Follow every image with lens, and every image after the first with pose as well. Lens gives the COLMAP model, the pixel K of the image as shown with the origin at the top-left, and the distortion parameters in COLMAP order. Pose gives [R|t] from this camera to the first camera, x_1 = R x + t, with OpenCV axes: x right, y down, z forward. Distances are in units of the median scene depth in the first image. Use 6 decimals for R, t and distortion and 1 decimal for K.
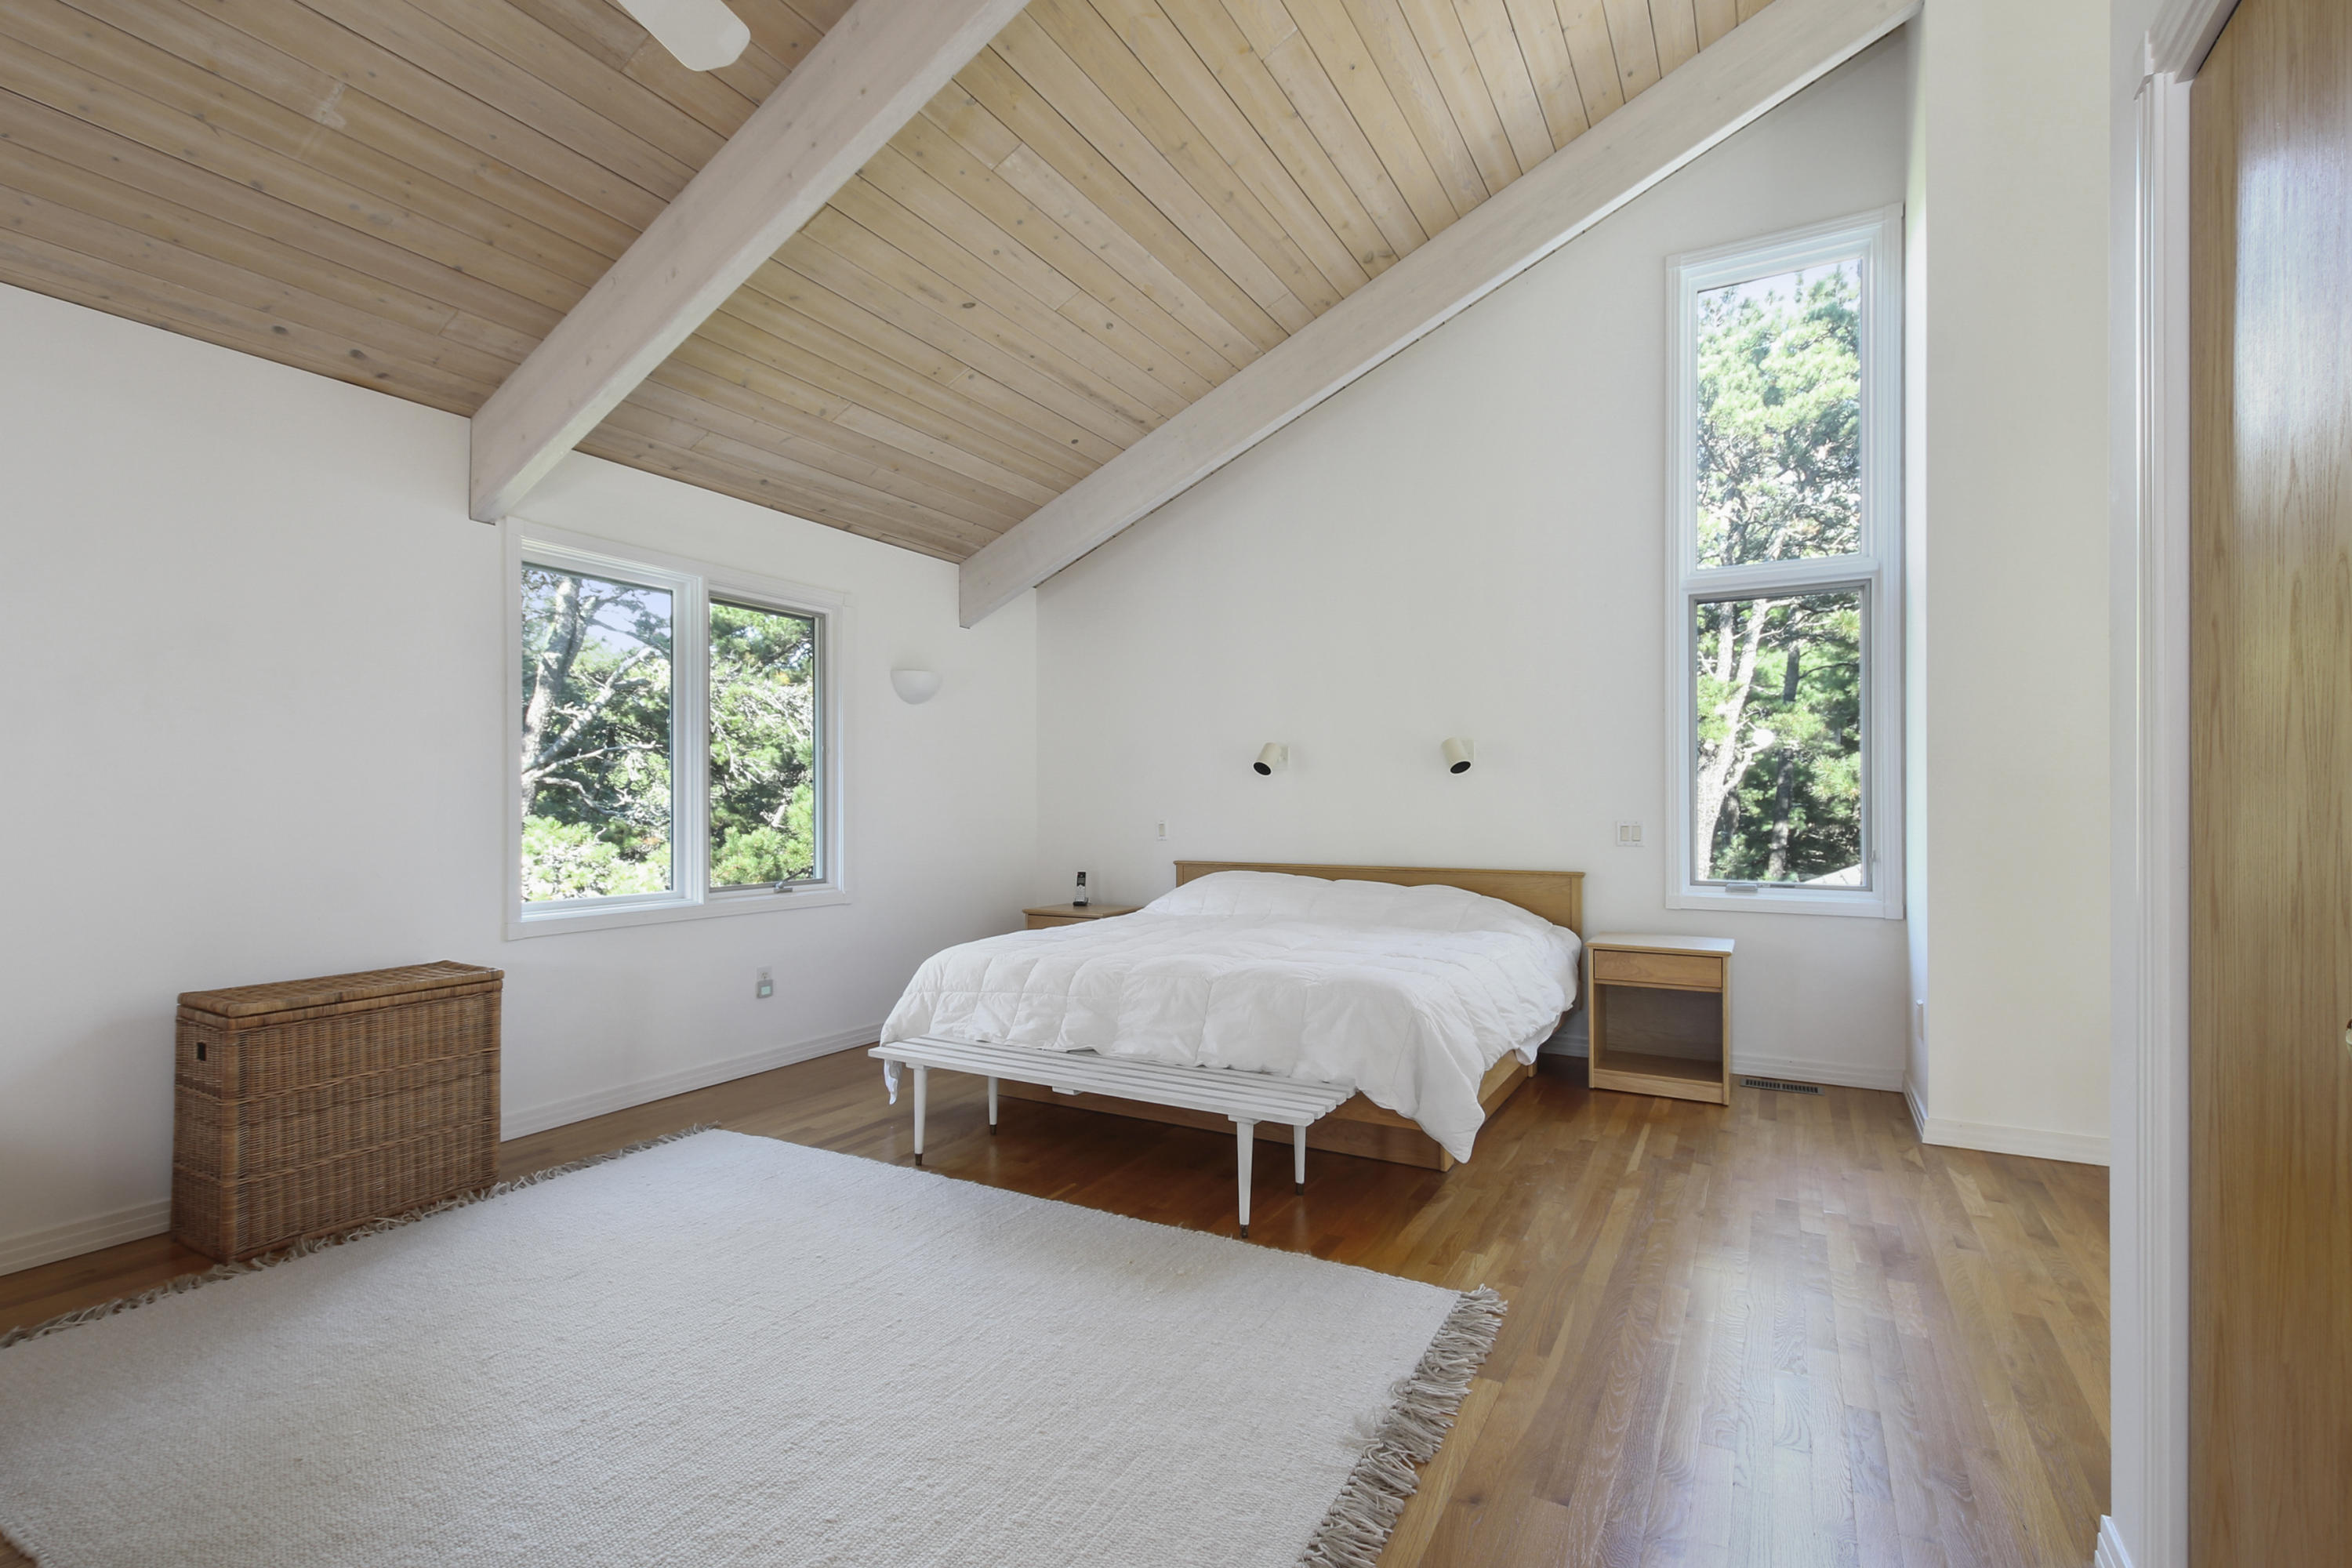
lens RADIAL K [[1073.4, 0, 1166.7], [0, 1073.4, 800.1], [0, 0, 1]] dist [0.001746, -0.005378]
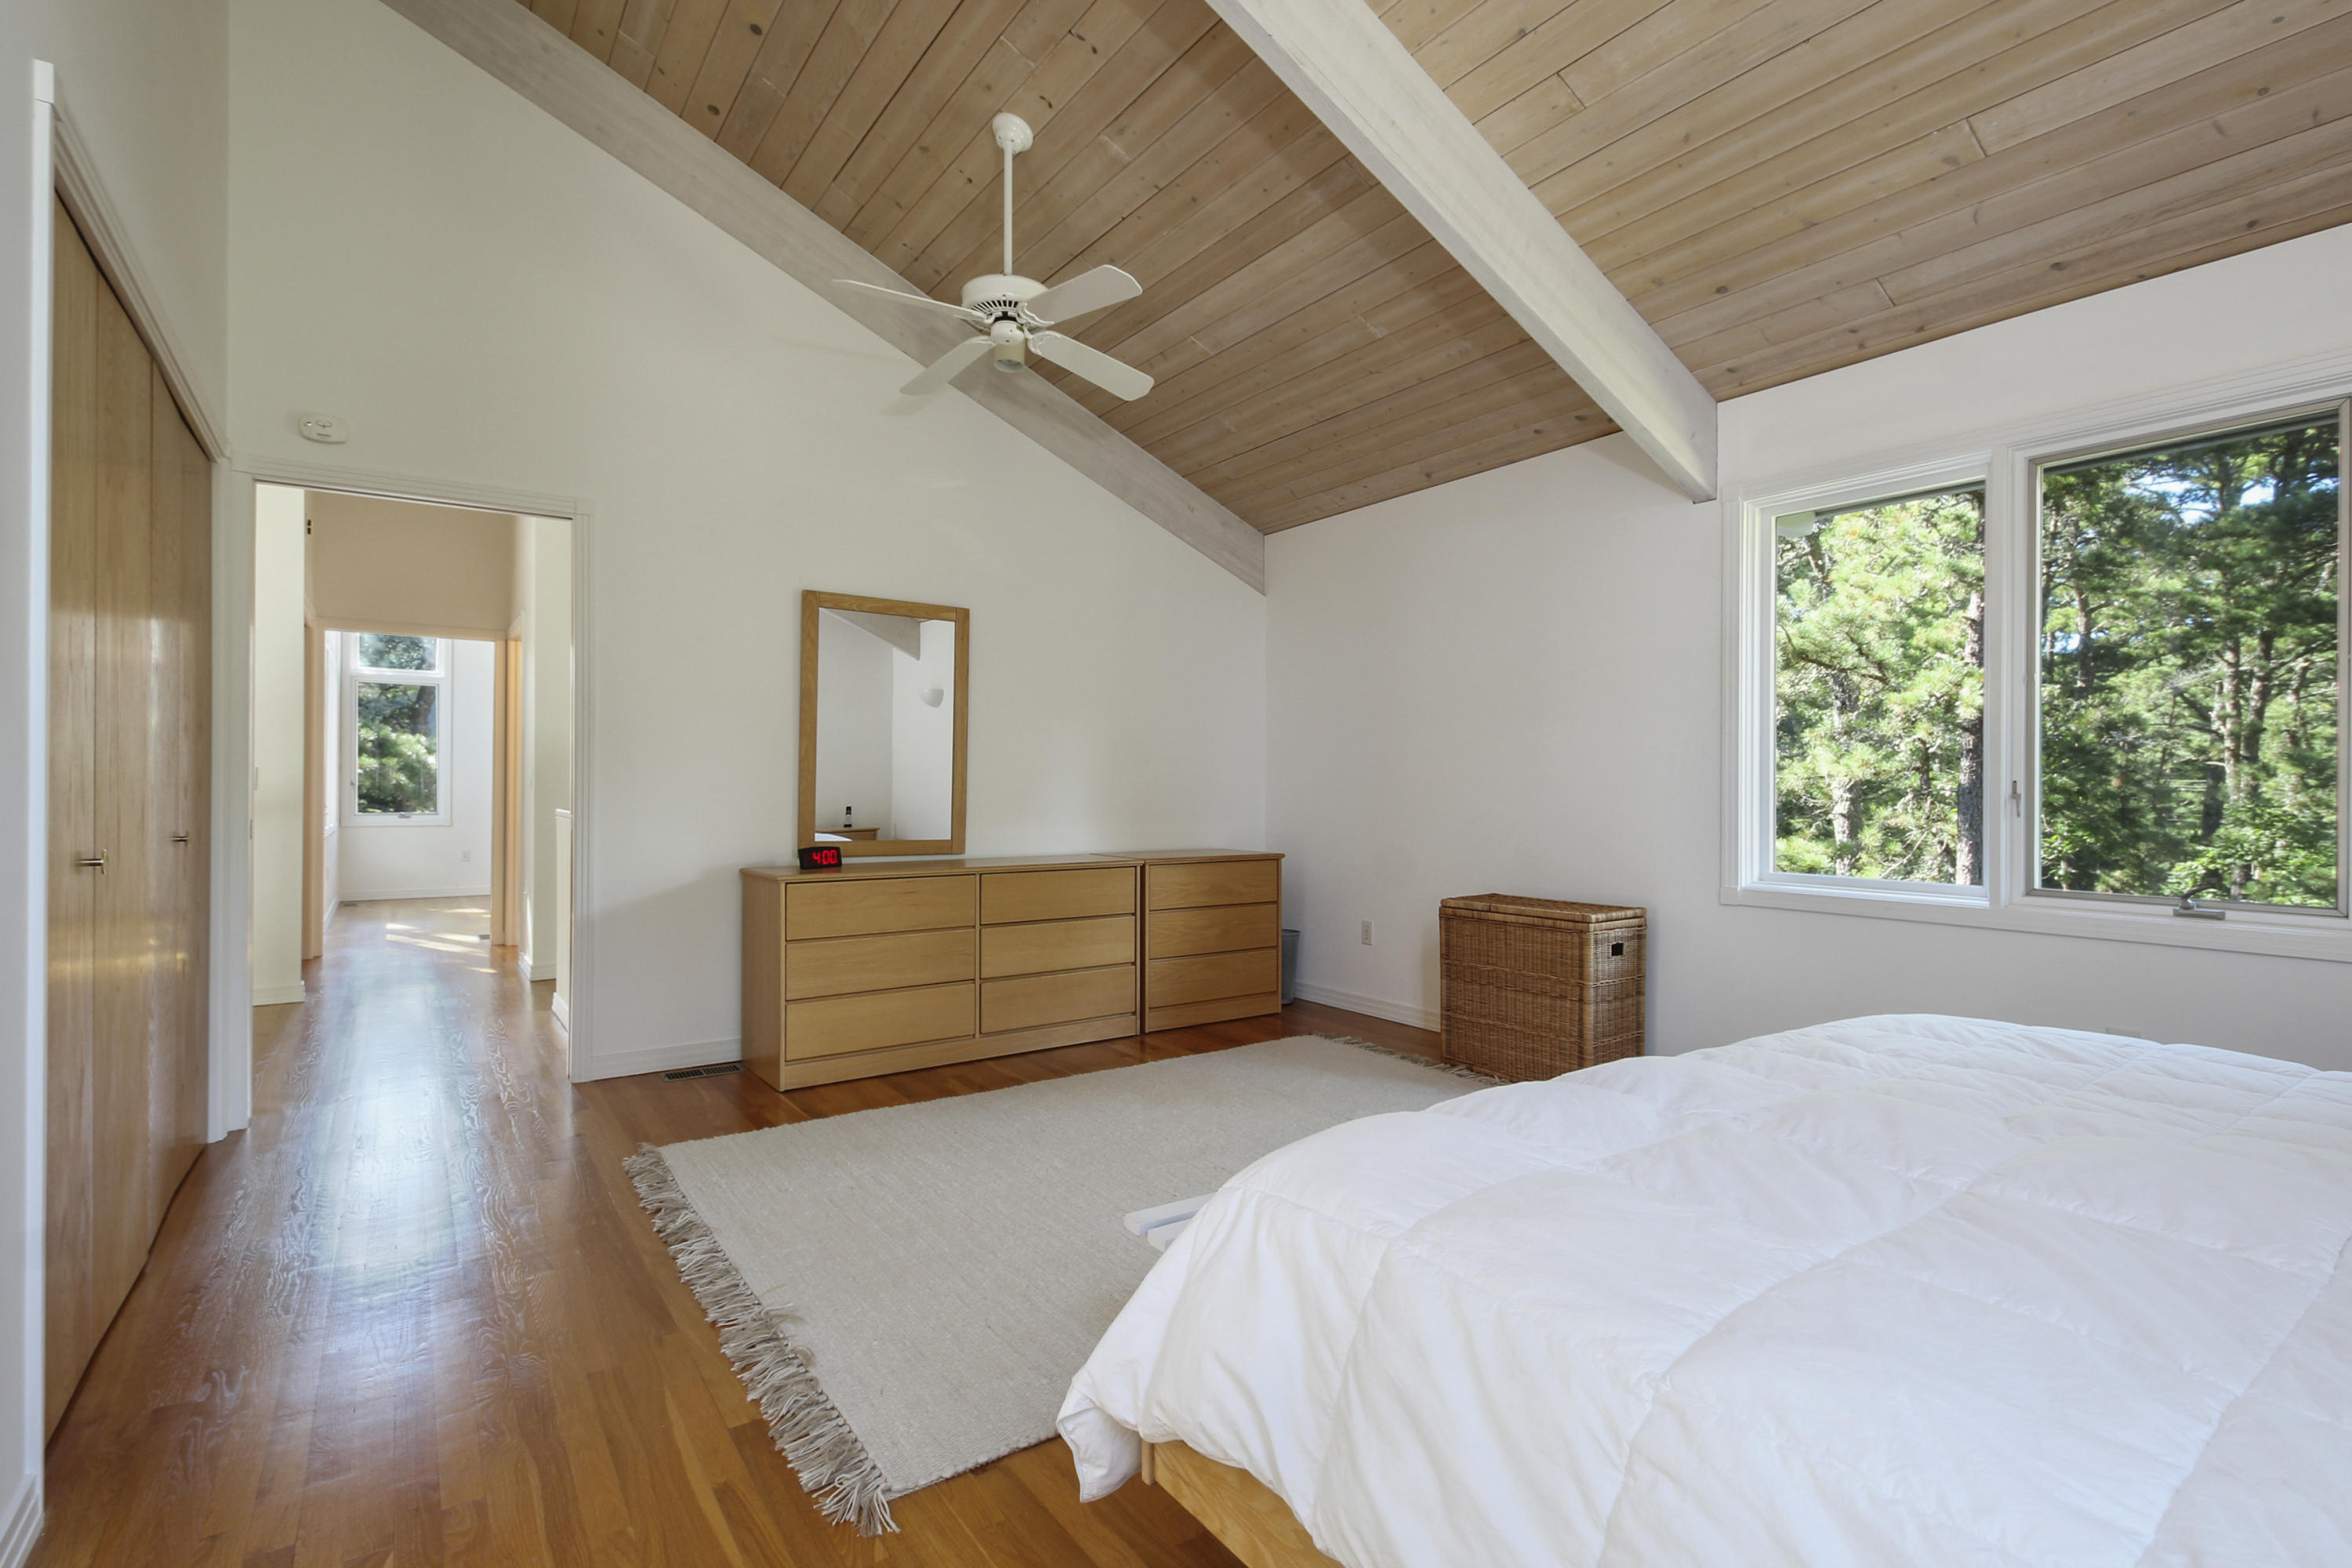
lens RADIAL K [[1073.4, 0, 1166.7], [0, 1073.4, 800.1], [0, 0, 1]] dist [0.001746, -0.005378]
pose [[-0.424031, 0.009214, -0.905601, 0.644956], [0.001079, 0.999953, 0.009668, 0.026778], [0.905647, 0.003122, -0.424021, 1.158905]]
